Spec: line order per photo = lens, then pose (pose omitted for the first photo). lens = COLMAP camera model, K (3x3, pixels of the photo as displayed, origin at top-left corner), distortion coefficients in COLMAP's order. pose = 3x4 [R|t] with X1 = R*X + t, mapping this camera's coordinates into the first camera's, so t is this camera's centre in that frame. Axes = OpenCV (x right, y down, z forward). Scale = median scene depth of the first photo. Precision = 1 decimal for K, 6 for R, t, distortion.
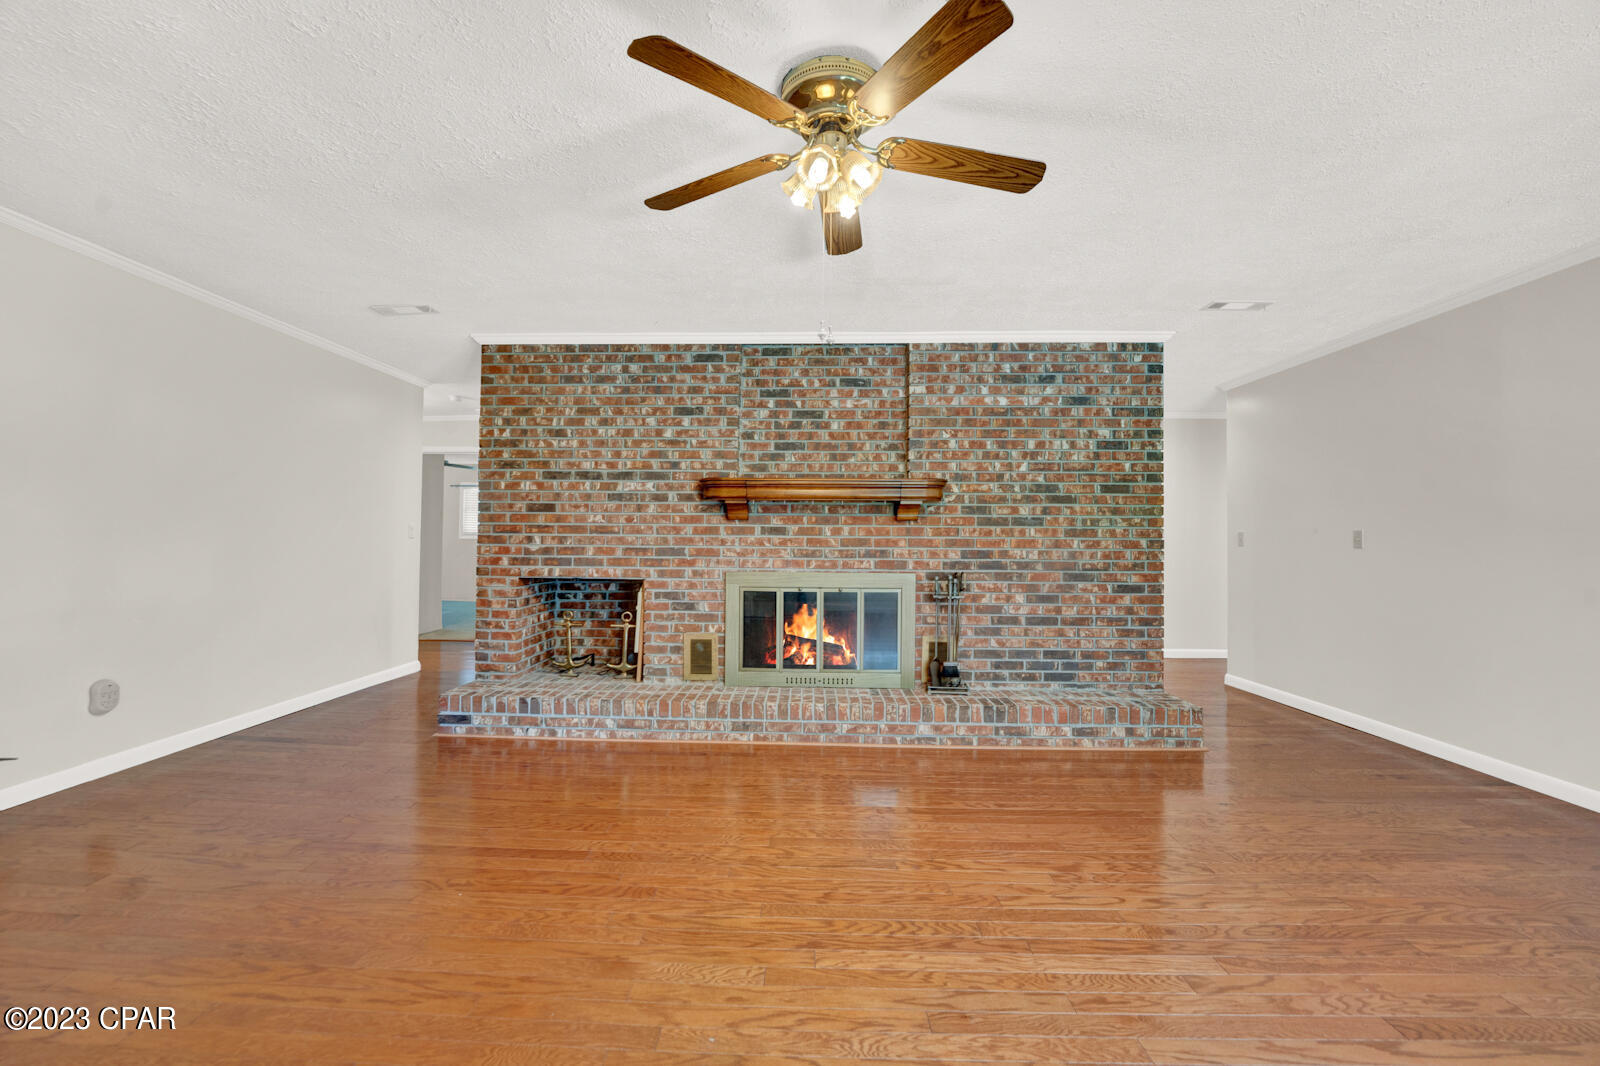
lens RADIAL K [[649.6, 0, 783.7], [0, 649.6, 526.9], [0, 0, 1]] dist [-0.023706, -0.000056]
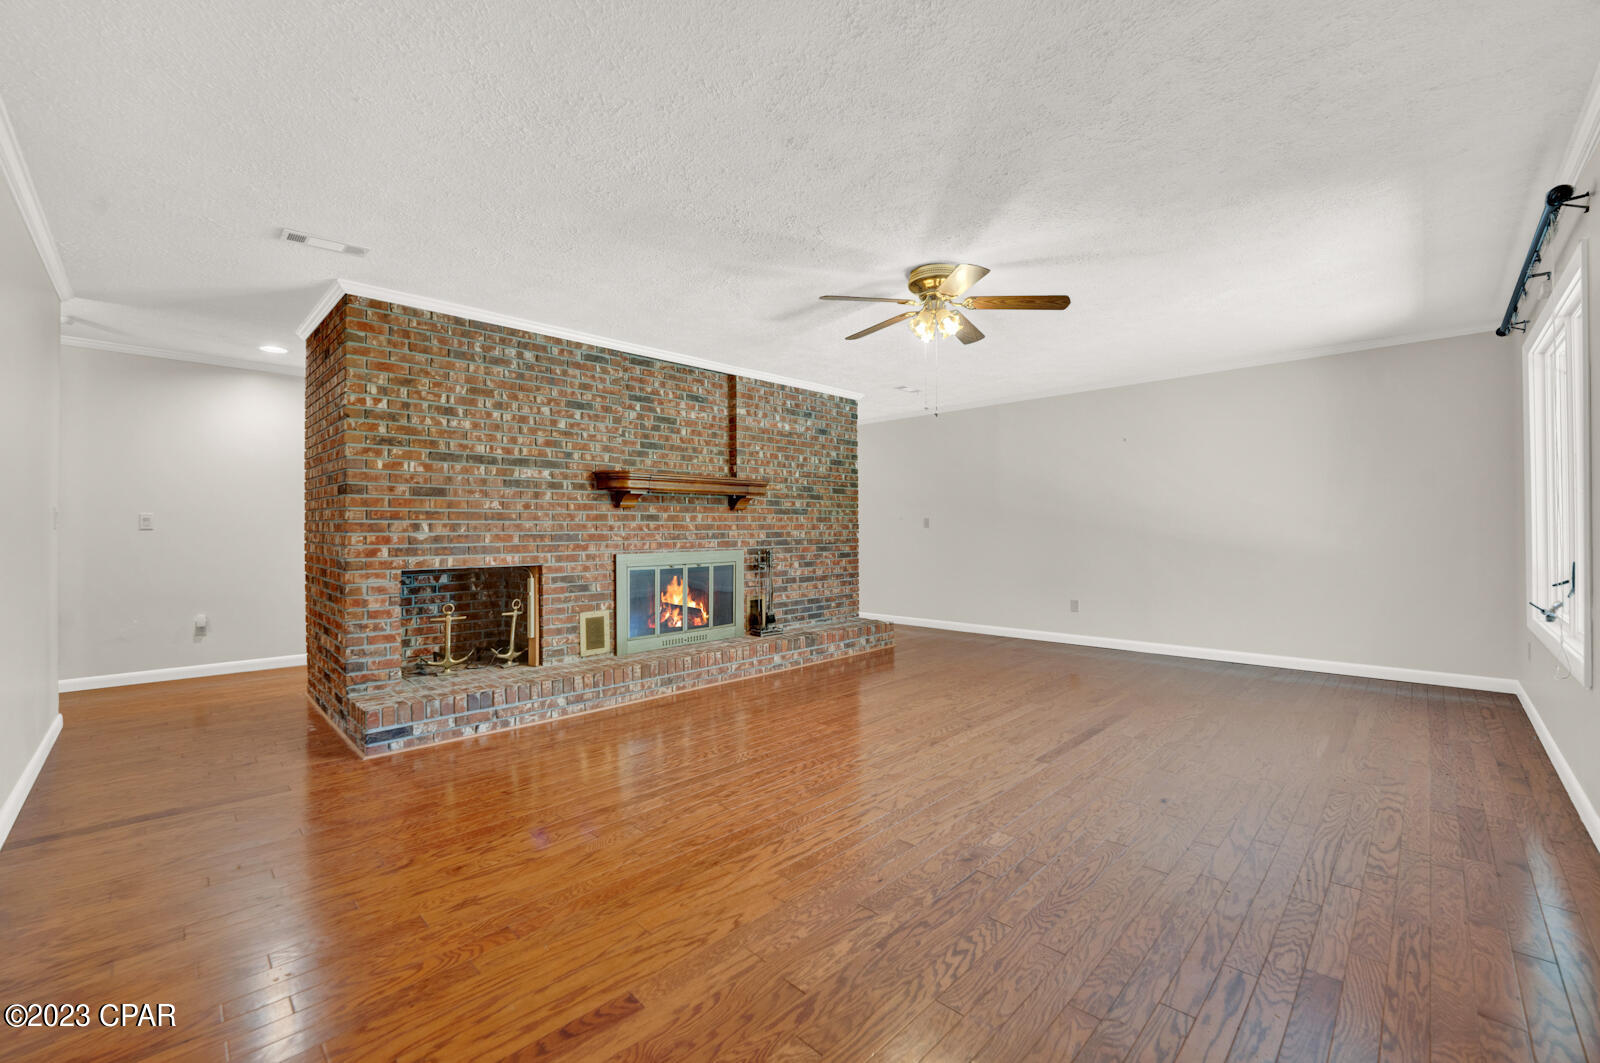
lens RADIAL K [[649.6, 0, 783.7], [0, 649.6, 525.4], [0, 0, 1]] dist [-0.023706, -0.000056]
pose [[0.687167, -0.007199, 0.726464, -0.703323], [-0.004190, 0.999895, 0.013873, 0.002484], [-0.726487, -0.012577, 0.687065, 0.022480]]
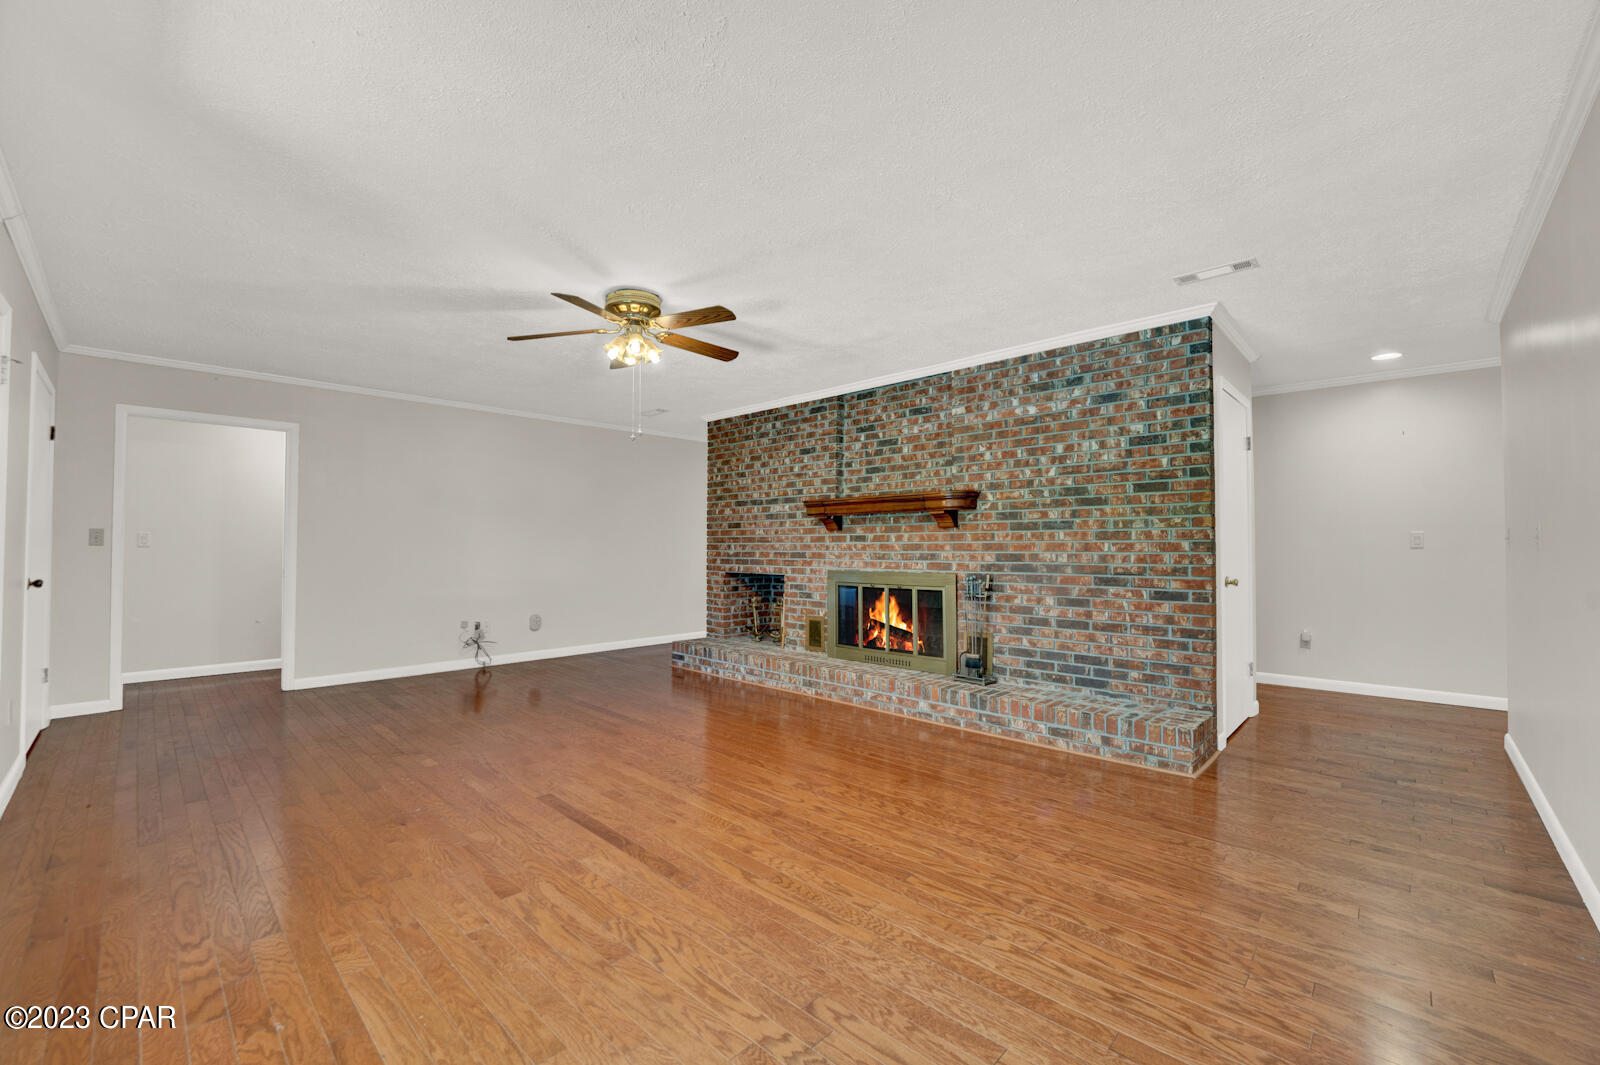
lens RADIAL K [[649.6, 0, 783.7], [0, 649.6, 526.4], [0, 0, 1]] dist [-0.023706, -0.000056]
pose [[0.739691, -0.029207, -0.672313, 0.735894], [0.020781, 0.999573, -0.020560, 0.005525], [0.672626, 0.001237, 0.739982, -0.036515]]
